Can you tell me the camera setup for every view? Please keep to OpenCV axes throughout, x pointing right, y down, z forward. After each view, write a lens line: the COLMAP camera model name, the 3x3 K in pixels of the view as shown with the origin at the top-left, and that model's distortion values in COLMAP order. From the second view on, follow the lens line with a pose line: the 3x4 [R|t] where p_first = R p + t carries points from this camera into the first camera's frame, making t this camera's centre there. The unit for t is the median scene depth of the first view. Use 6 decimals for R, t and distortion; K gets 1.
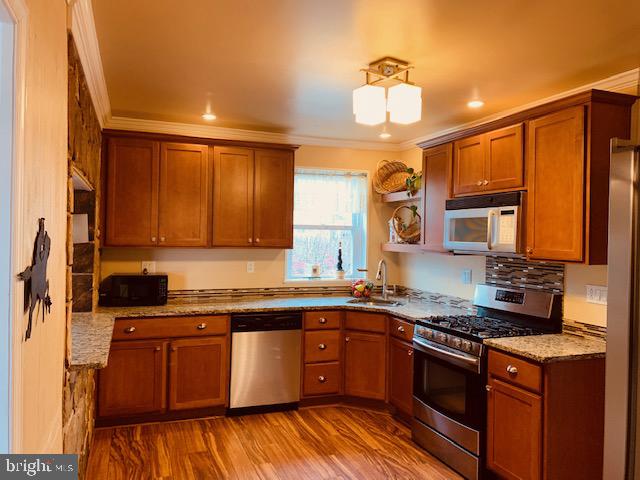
lens RADIAL K [[487.9, 0, 320.0], [0, 487.9, 240.0], [0, 0, 1]] dist [0.053213, -0.060583]
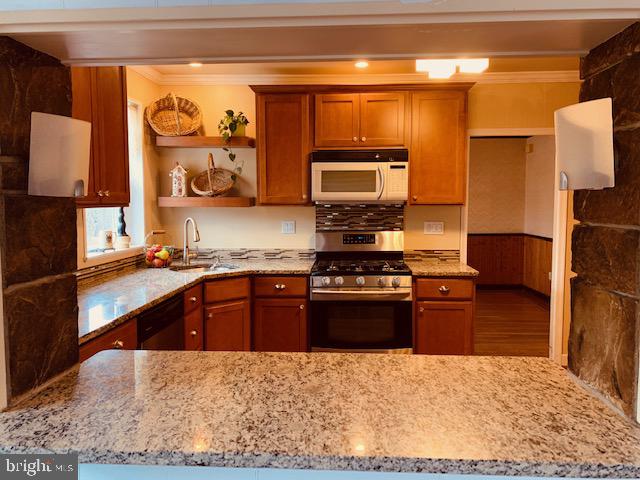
lens RADIAL K [[487.9, 0, 320.0], [0, 487.9, 240.0], [0, 0, 1]] dist [0.053213, -0.060583]
pose [[0.405492, -0.093397, 0.909315, -0.645676], [0.016229, 0.995345, 0.094997, 0.004253], [-0.913955, -0.023764, 0.405120, 0.549637]]
